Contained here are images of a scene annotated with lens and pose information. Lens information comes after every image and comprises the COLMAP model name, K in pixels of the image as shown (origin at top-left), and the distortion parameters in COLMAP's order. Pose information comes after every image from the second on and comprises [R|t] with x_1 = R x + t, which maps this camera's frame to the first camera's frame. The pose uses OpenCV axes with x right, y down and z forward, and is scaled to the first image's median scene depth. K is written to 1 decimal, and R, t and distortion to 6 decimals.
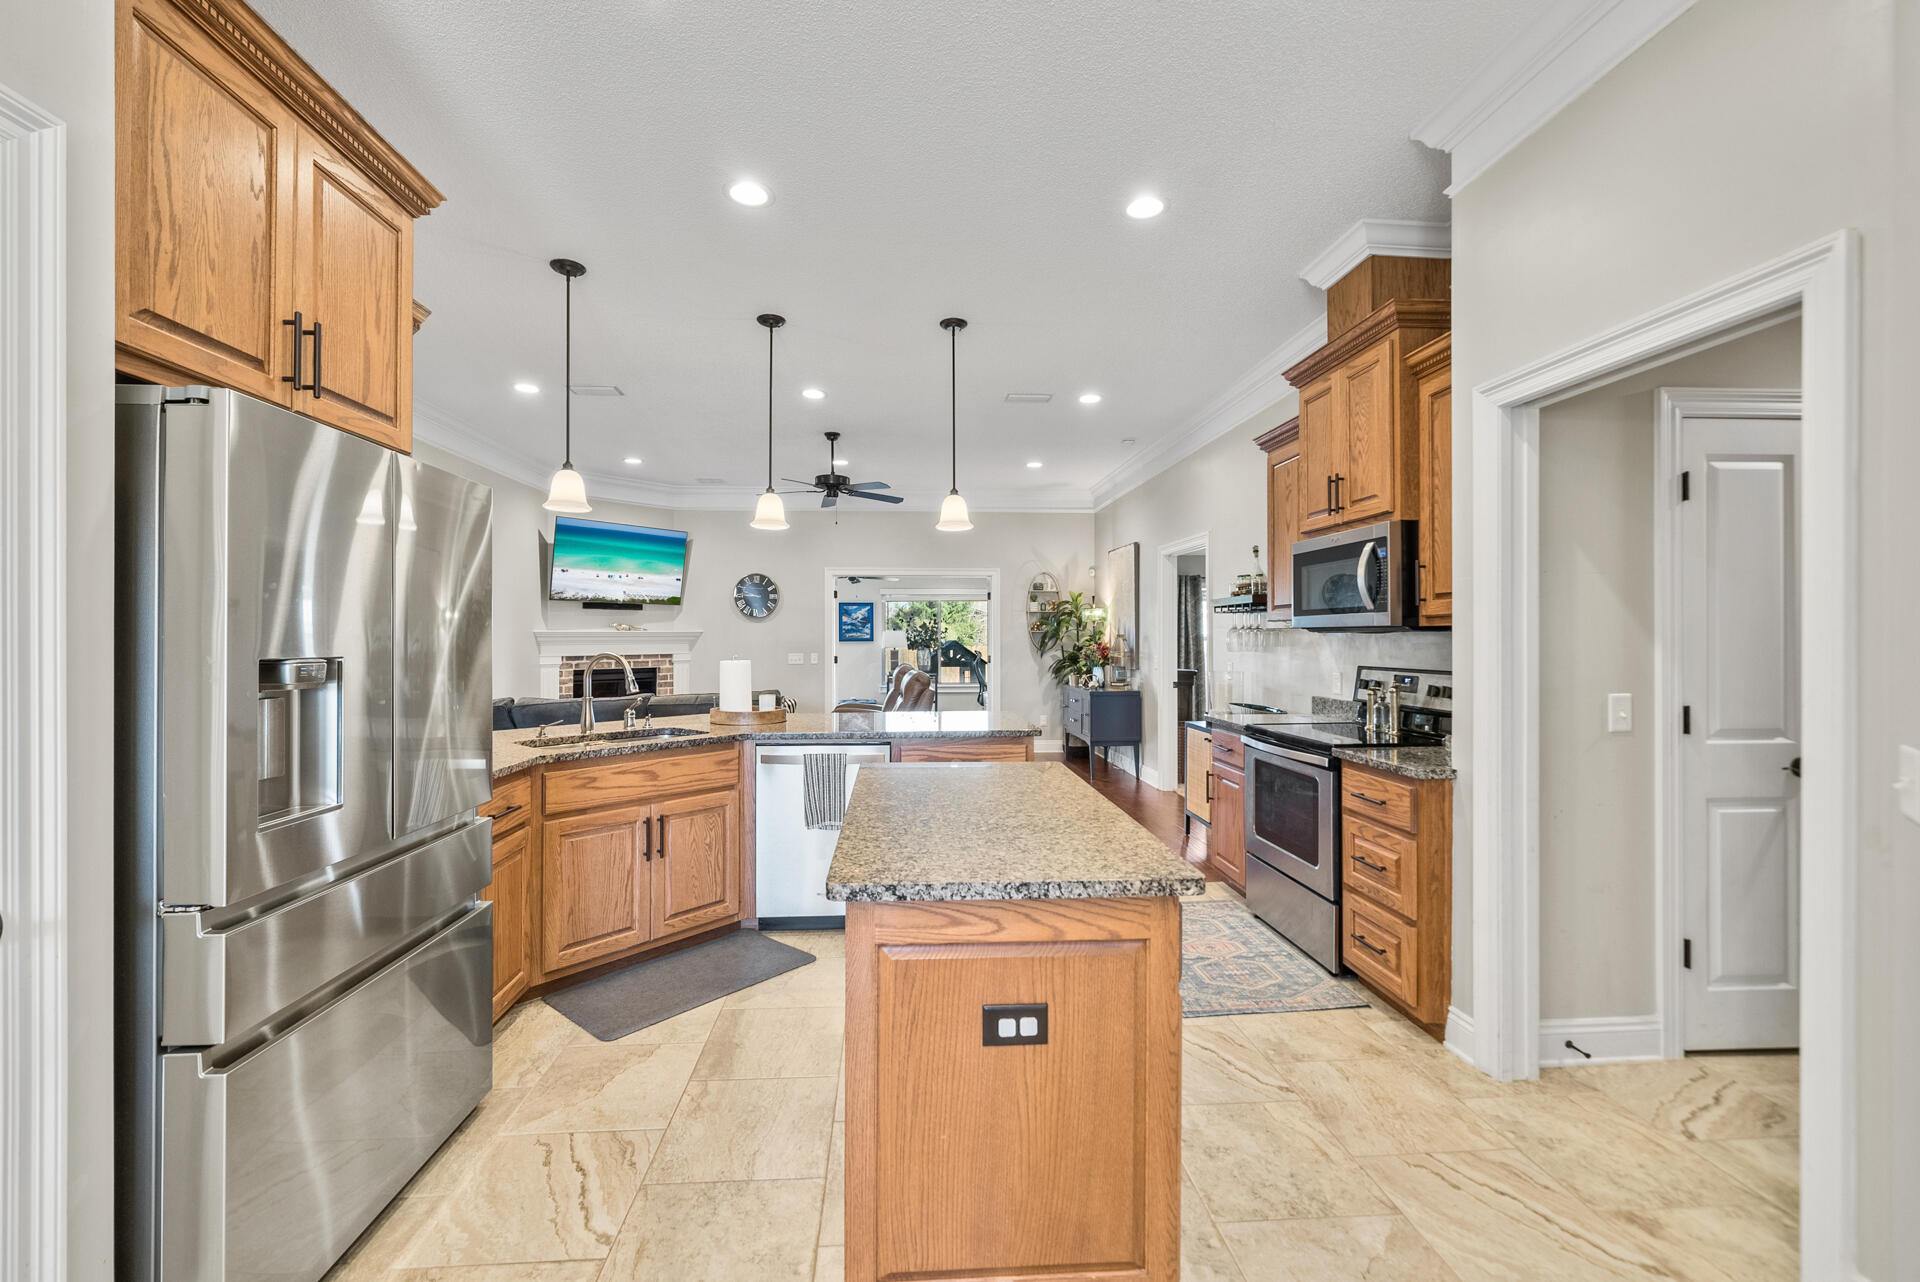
lens RADIAL K [[797.1, 0, 956.7], [0, 797.1, 636.0], [0, 0, 1]] dist [0.010434, -0.000021]
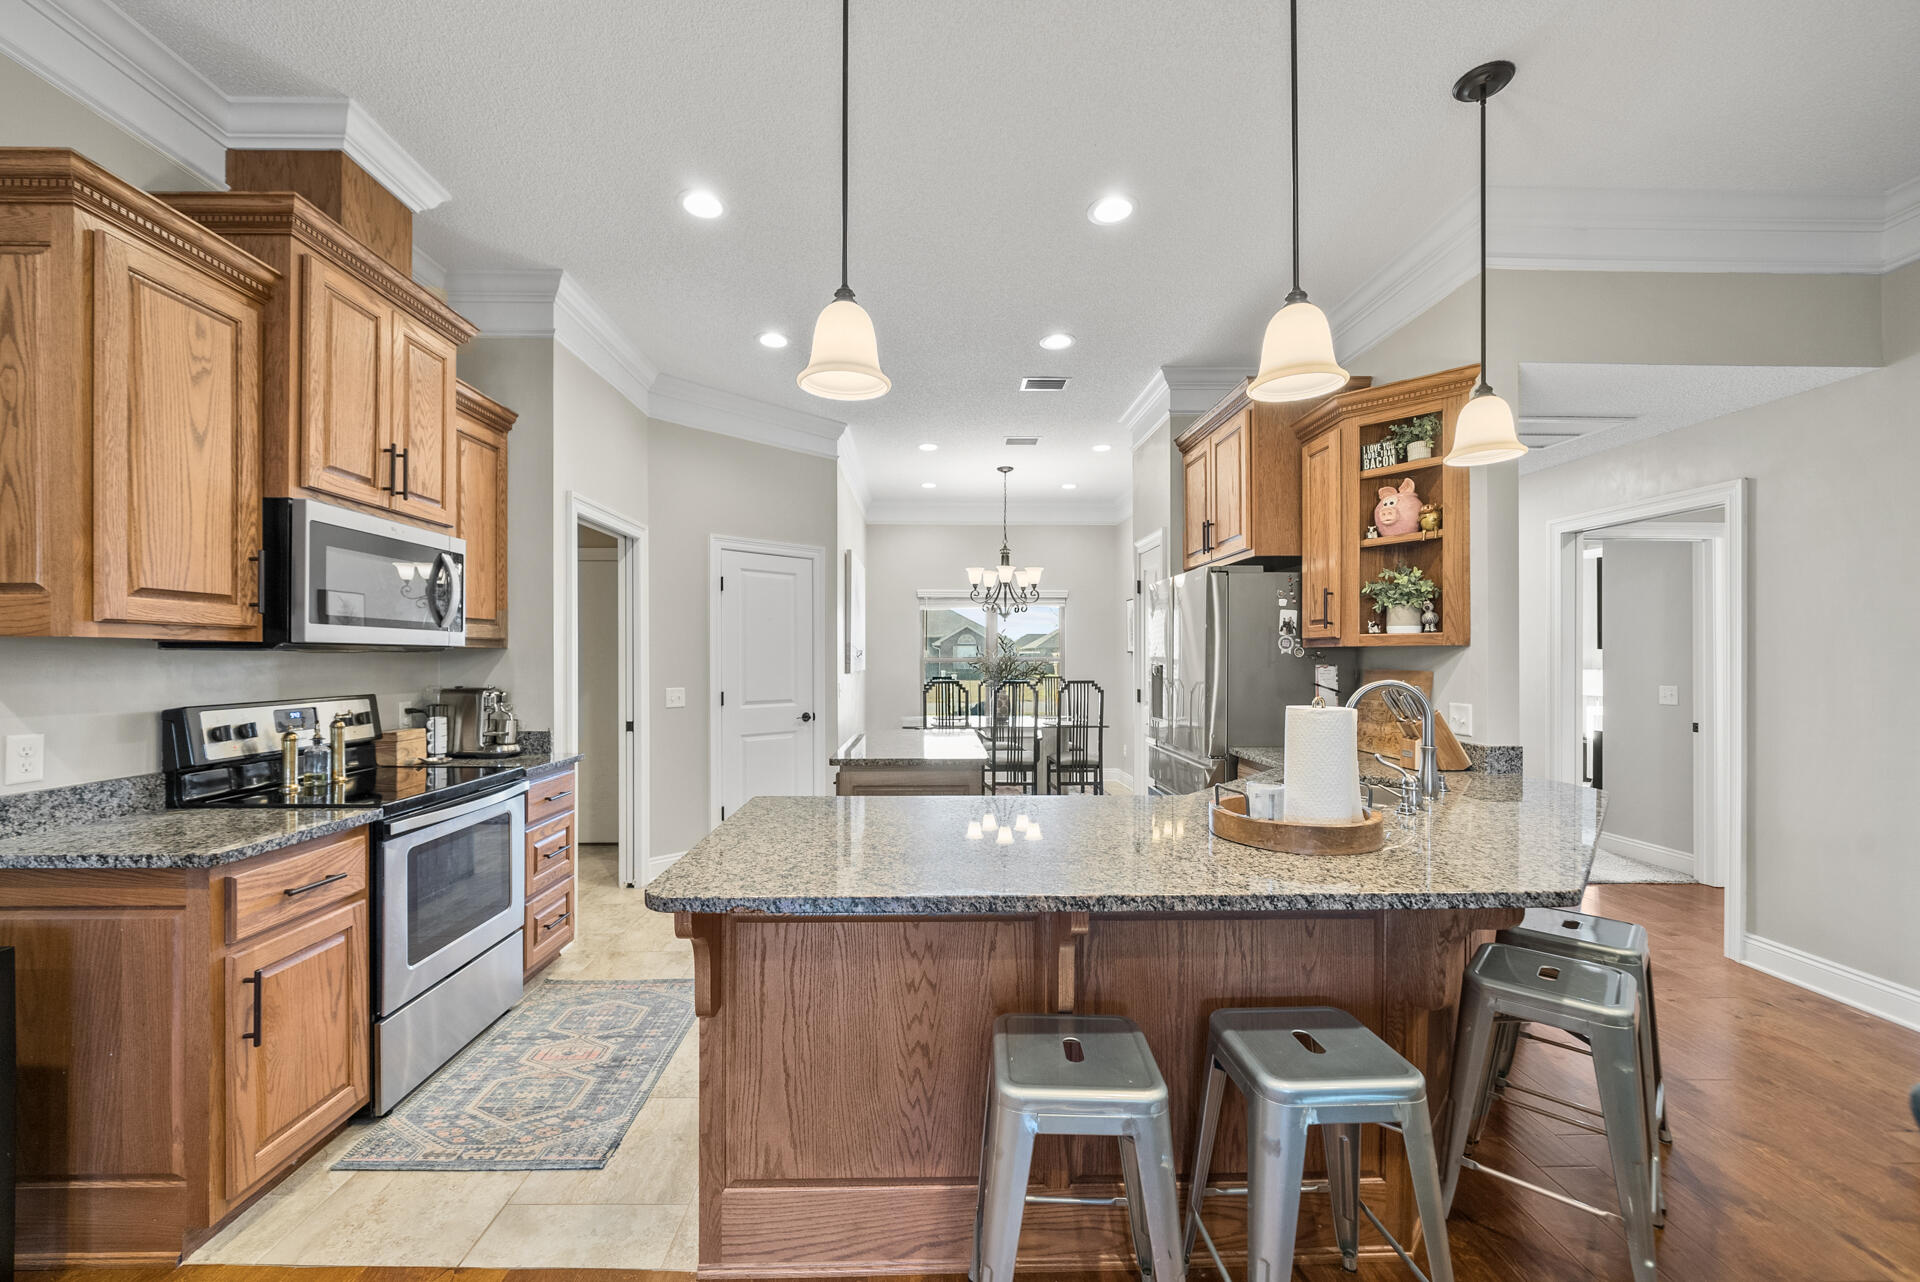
lens RADIAL K [[757.0, 0, 945.7], [0, 757.0, 657.3], [0, 0, 1]] dist [-0.002036, -0.000283]
pose [[-0.998280, -0.000369, 0.058622, -0.041331], [-0.000494, 0.999998, -0.002113, 0.000971], [-0.058621, -0.002138, -0.998278, 0.736820]]
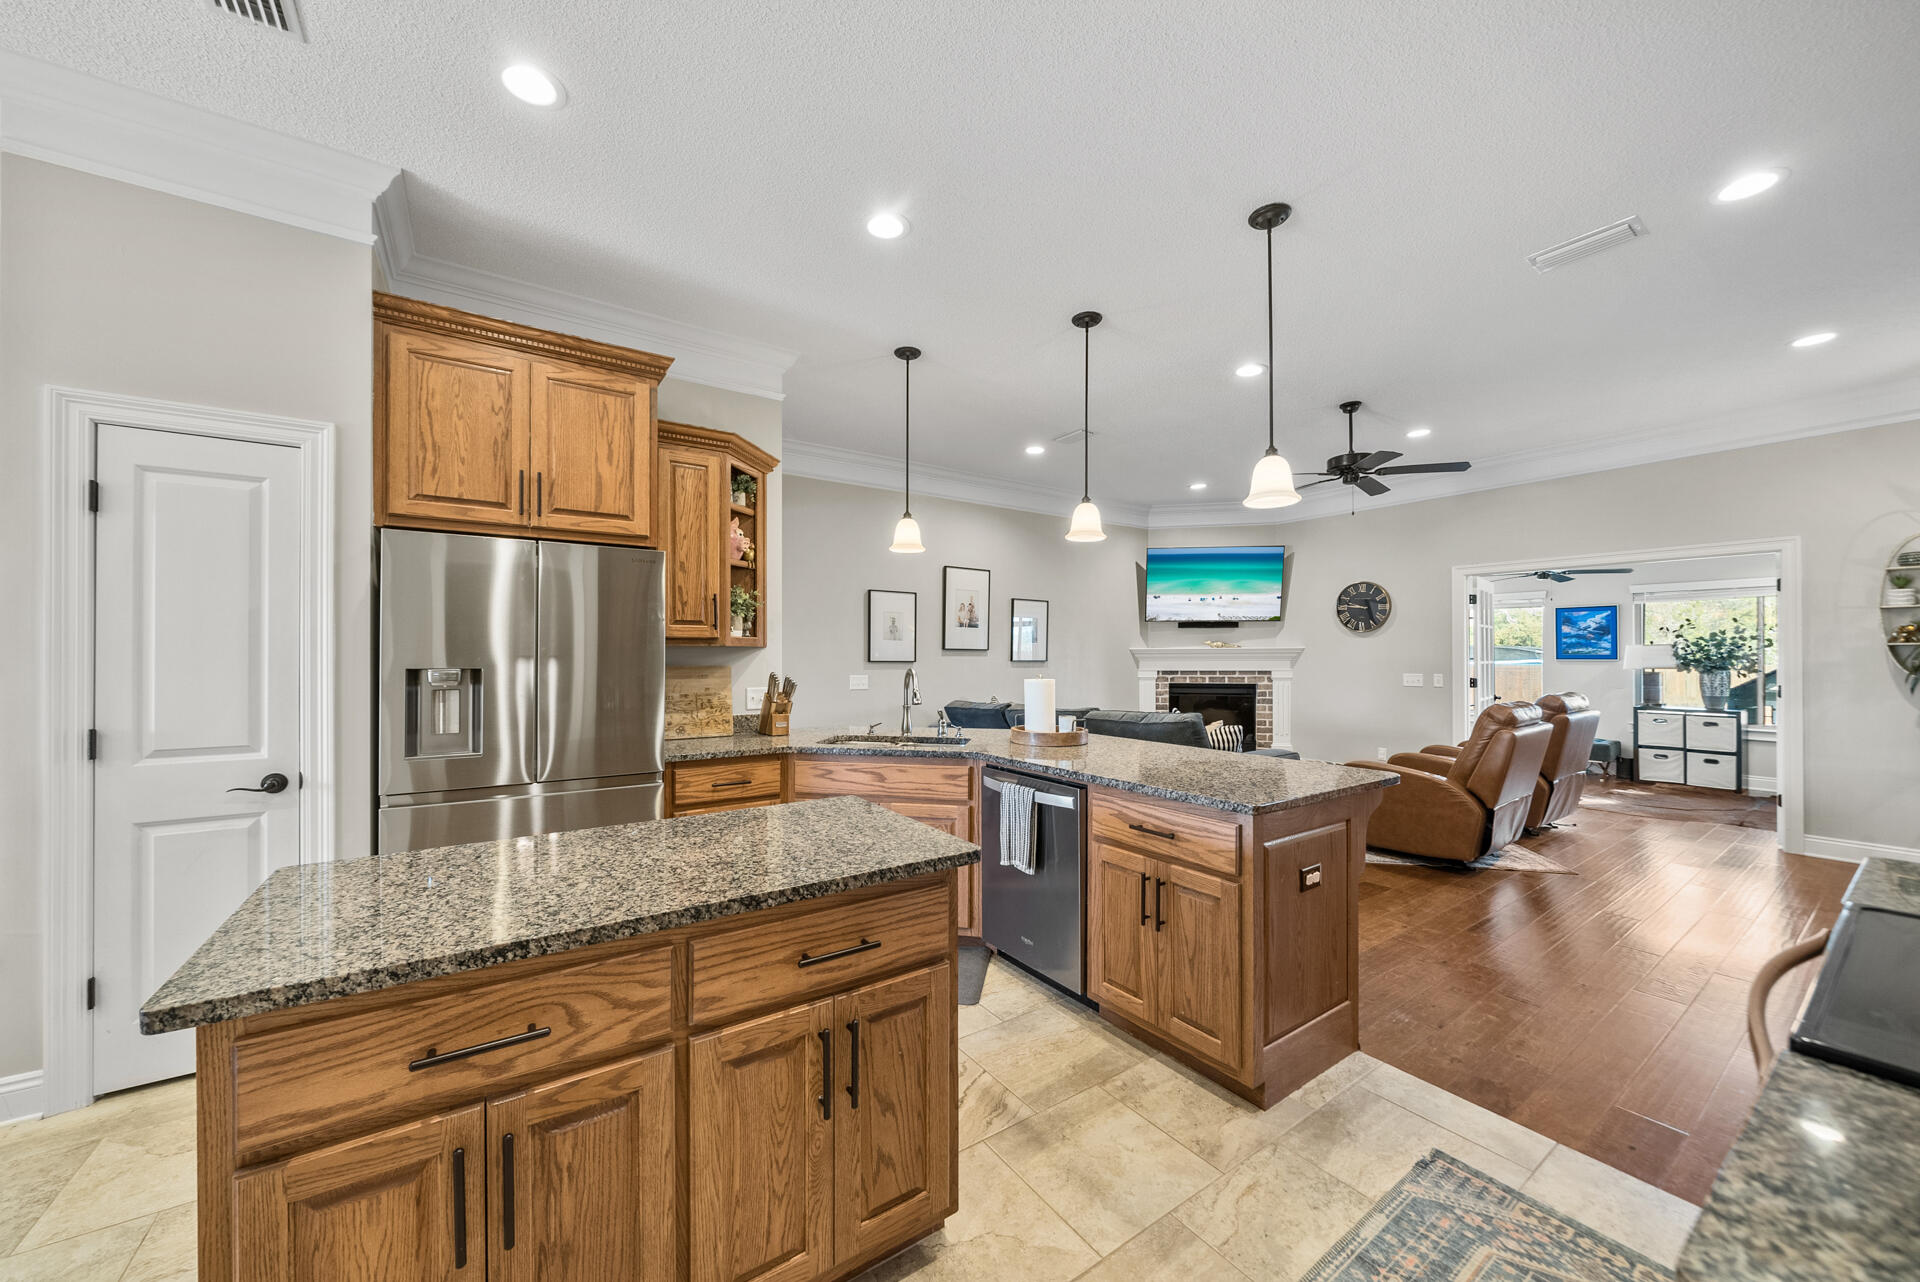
lens RADIAL K [[712.6, 0, 946.5], [0, 712.6, 650.3], [0, 0, 1]] dist [0.001704, -0.000658]
pose [[0.498075, -0.003736, -0.867126, 0.220808], [0.002295, 0.999993, -0.002990, -0.001317], [0.867131, -0.000501, 0.498080, 0.232776]]
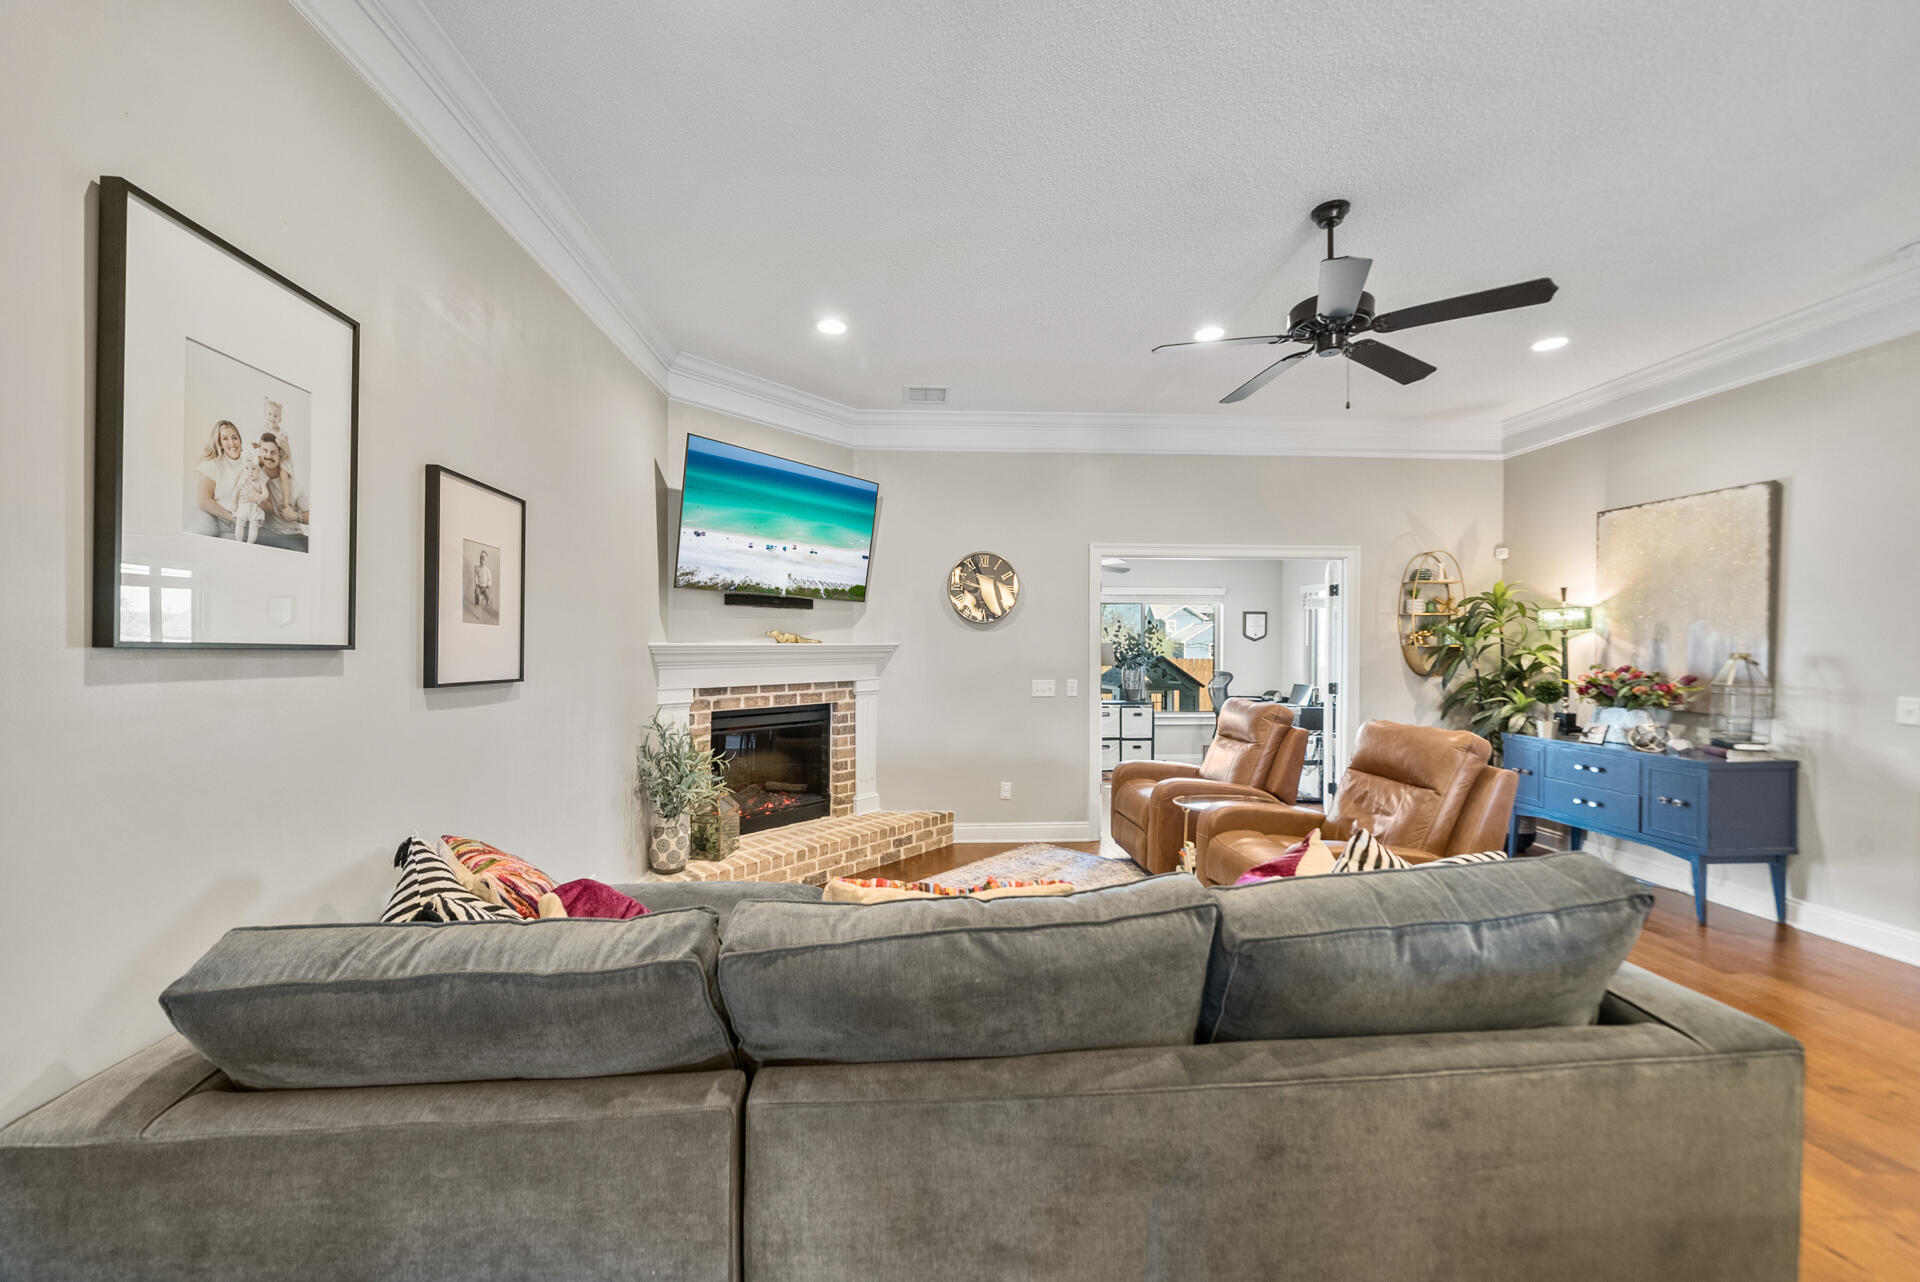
lens RADIAL K [[712.6, 0, 956.6], [0, 712.6, 649.1], [0, 0, 1]] dist [0.001704, -0.000658]
pose [[0.999995, 0.002558, -0.001888, -0.297404], [-0.002548, 0.999984, 0.005121, -0.005192], [0.001901, -0.005117, 0.999985, 0.484013]]
